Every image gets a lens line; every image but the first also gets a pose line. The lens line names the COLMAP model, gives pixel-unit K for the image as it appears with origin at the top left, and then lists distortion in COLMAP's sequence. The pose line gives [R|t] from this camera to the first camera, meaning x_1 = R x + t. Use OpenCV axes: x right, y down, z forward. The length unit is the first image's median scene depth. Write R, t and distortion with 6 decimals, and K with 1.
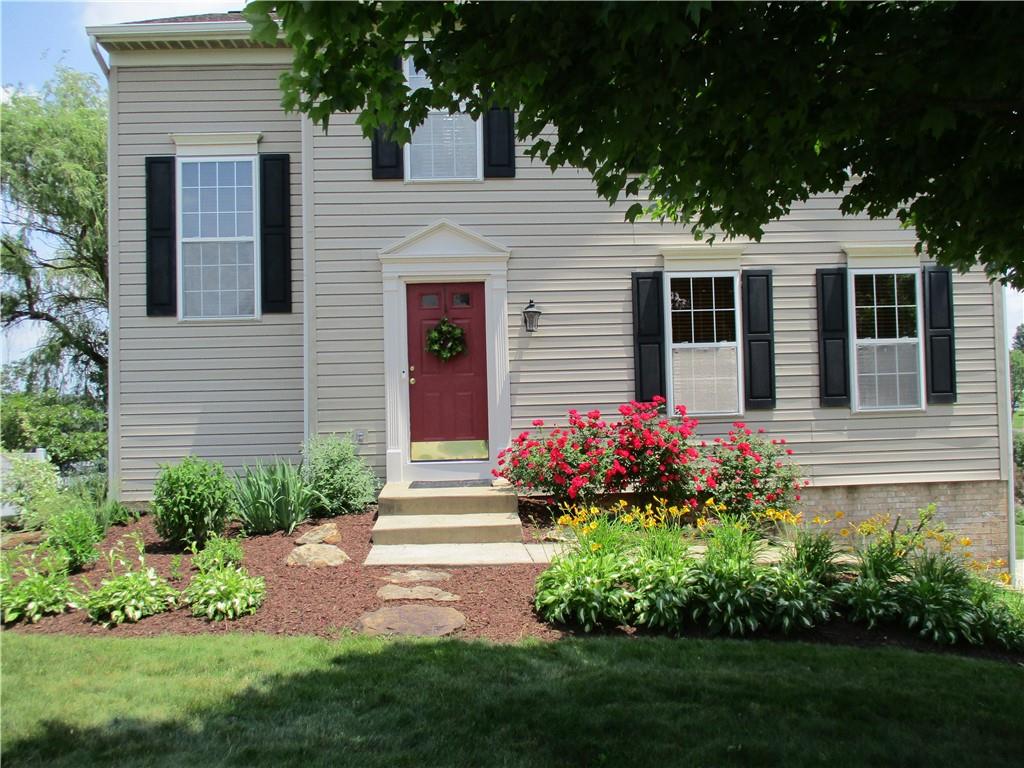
lens RADIAL K [[846.1, 0, 510.0], [0, 846.1, 385.2], [0, 0, 1]] dist [-0.025833, -0.005781]
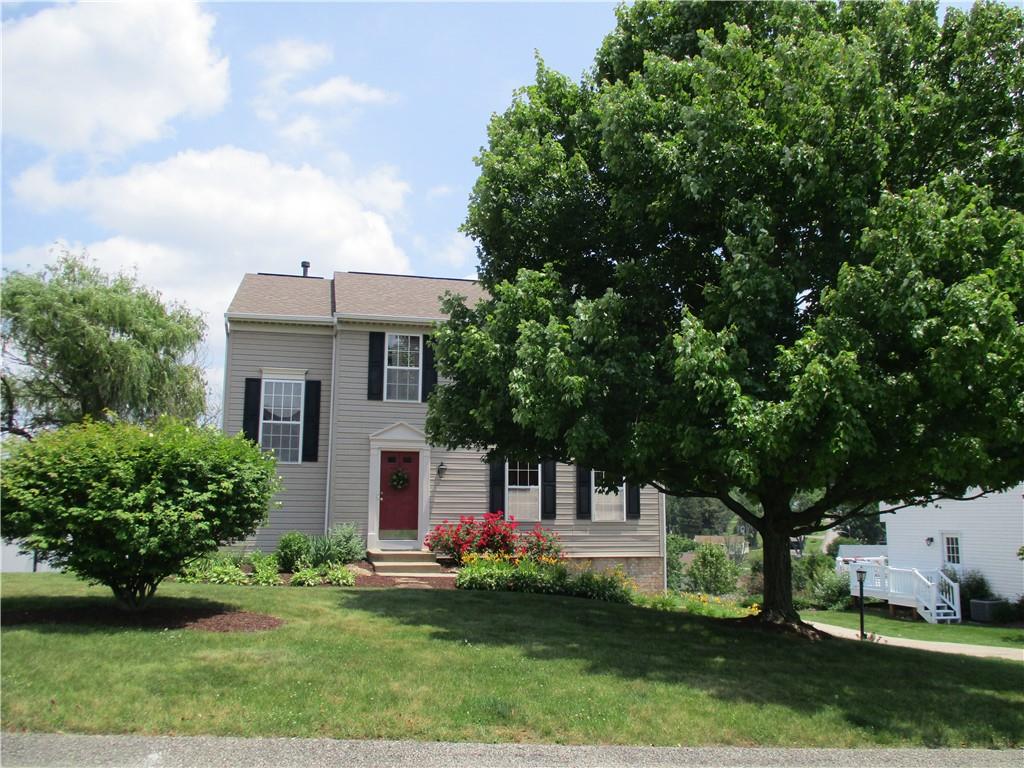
lens RADIAL K [[846.1, 0, 510.3], [0, 846.1, 383.0], [0, 0, 1]] dist [-0.025833, -0.005781]
pose [[0.981112, 0.060937, 0.183591, -0.202922], [-0.033660, 0.988387, -0.148182, 0.008949], [-0.190489, 0.139204, 0.971770, -1.070653]]
